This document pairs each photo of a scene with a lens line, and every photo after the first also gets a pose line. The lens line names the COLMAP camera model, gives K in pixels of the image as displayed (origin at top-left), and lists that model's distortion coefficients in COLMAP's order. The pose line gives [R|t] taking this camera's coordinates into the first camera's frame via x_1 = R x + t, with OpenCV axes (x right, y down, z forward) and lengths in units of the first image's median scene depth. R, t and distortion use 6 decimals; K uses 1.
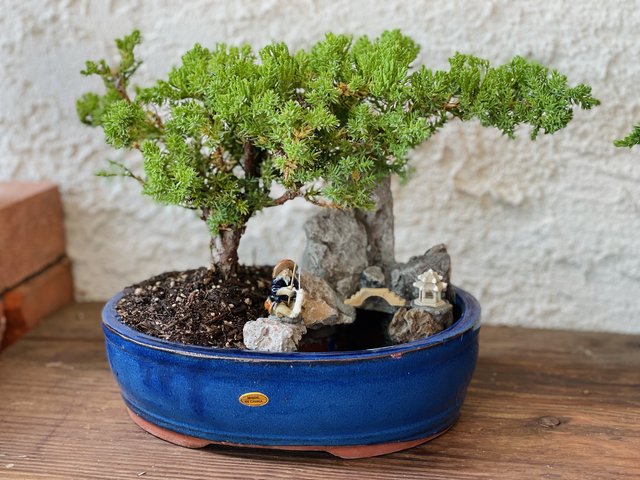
lens RADIAL K [[958.7, 0, 320.3], [0, 958.7, 242.0], [0, 0, 1]] dist [0.024385, 0.000000]
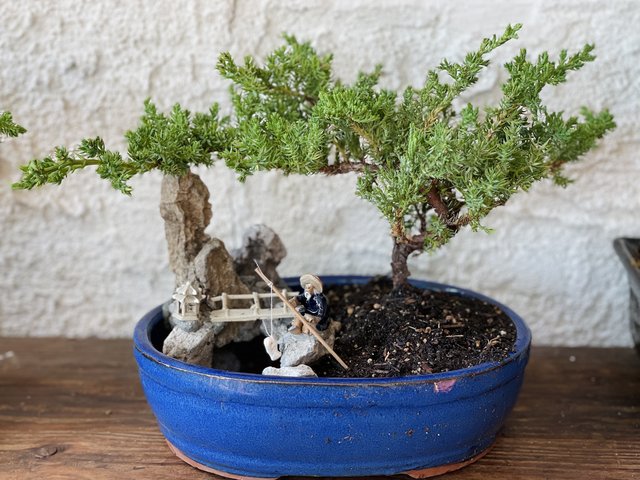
lens RADIAL K [[958.7, 0, 319.6], [0, 958.7, 239.4], [0, 0, 1]] dist [0.024385, 0.000000]
pose [[0.982993, -0.041368, 0.178924, 0.277584], [0.032576, 0.998126, 0.051804, -0.059754], [-0.180732, -0.045095, 0.982498, -0.016871]]
